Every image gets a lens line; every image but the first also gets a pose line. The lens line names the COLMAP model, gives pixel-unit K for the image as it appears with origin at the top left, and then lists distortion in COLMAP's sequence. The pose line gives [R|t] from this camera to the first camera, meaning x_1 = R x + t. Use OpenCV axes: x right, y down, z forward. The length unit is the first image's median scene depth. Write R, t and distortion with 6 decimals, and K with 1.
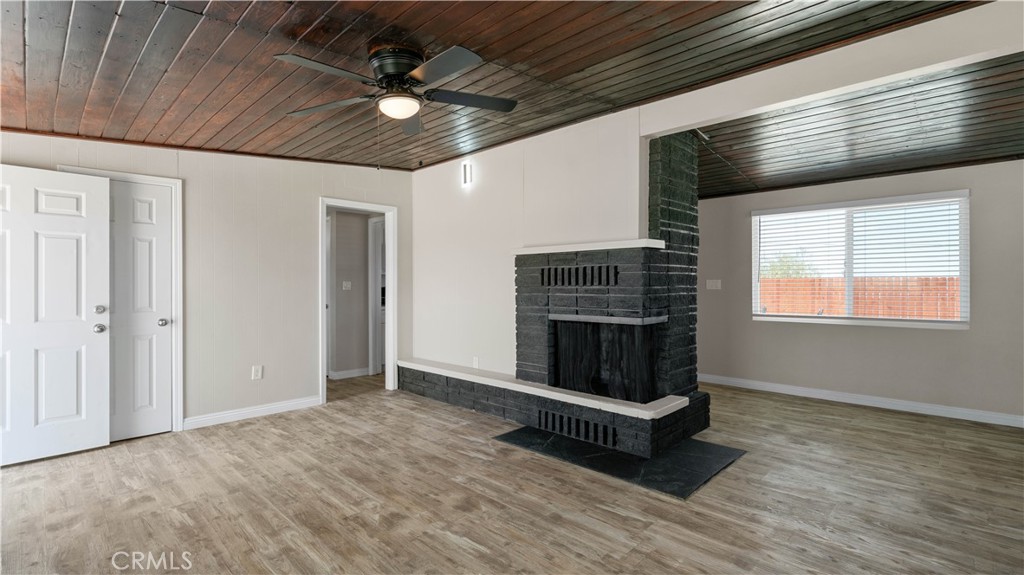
lens RADIAL K [[471.7, 0, 510.1], [0, 471.7, 279.6], [0, 0, 1]] dist [-0.016809, 0.006362]
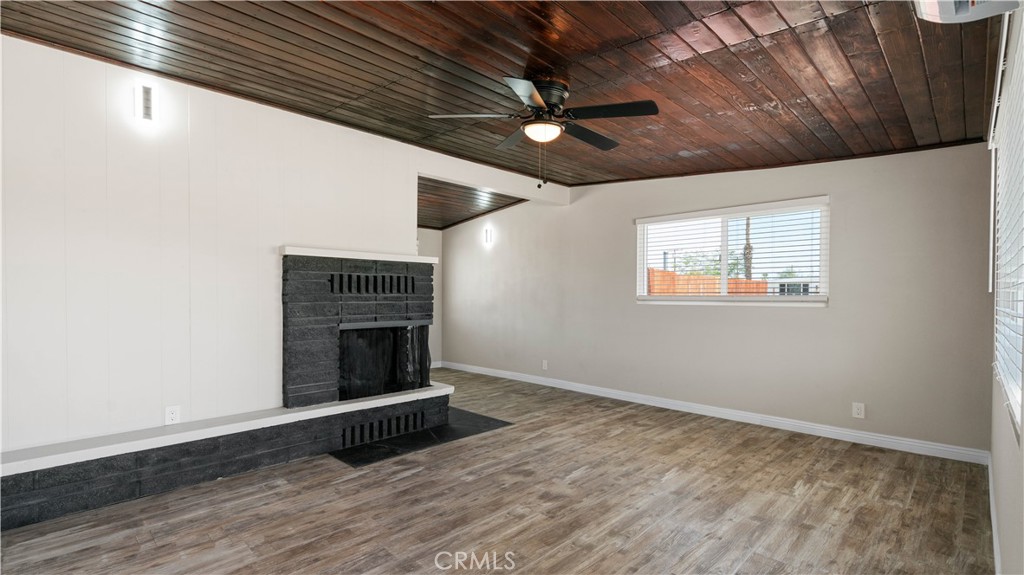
lens RADIAL K [[471.7, 0, 511.8], [0, 471.7, 297.1], [0, 0, 1]] dist [-0.016809, 0.006362]
pose [[0.002767, -0.002425, 0.999993, -0.955245], [-0.013238, 0.999909, 0.002461, 0.015559], [-0.999909, -0.013244, 0.002735, 0.752321]]
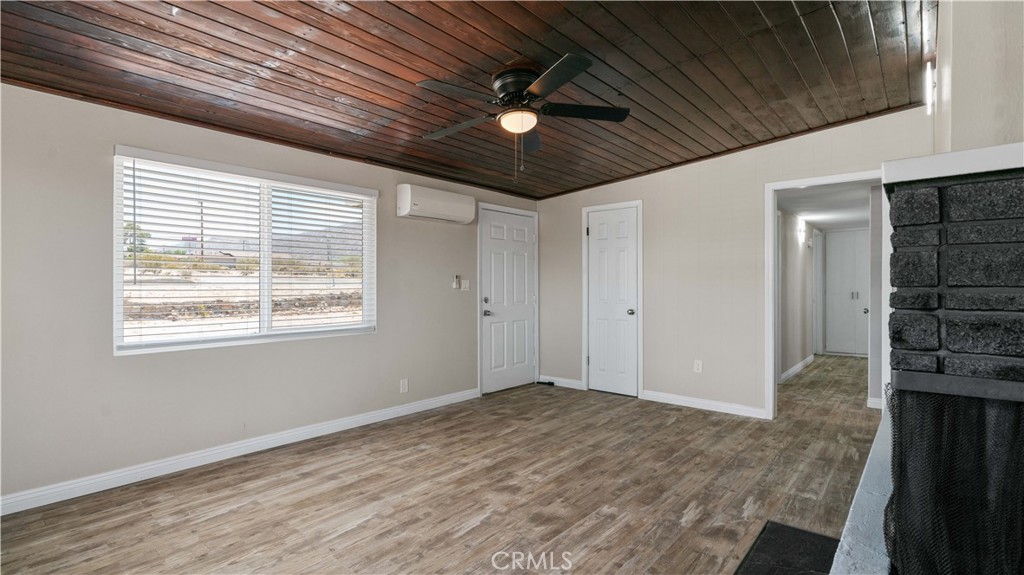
lens RADIAL K [[471.7, 0, 511.0], [0, 471.7, 288.7], [0, 0, 1]] dist [-0.016809, 0.006362]
pose [[0.065390, 0.010527, -0.997804, 0.608372], [0.012947, 0.999851, 0.011397, 0.006579], [0.997776, -0.013664, 0.065244, 0.640689]]
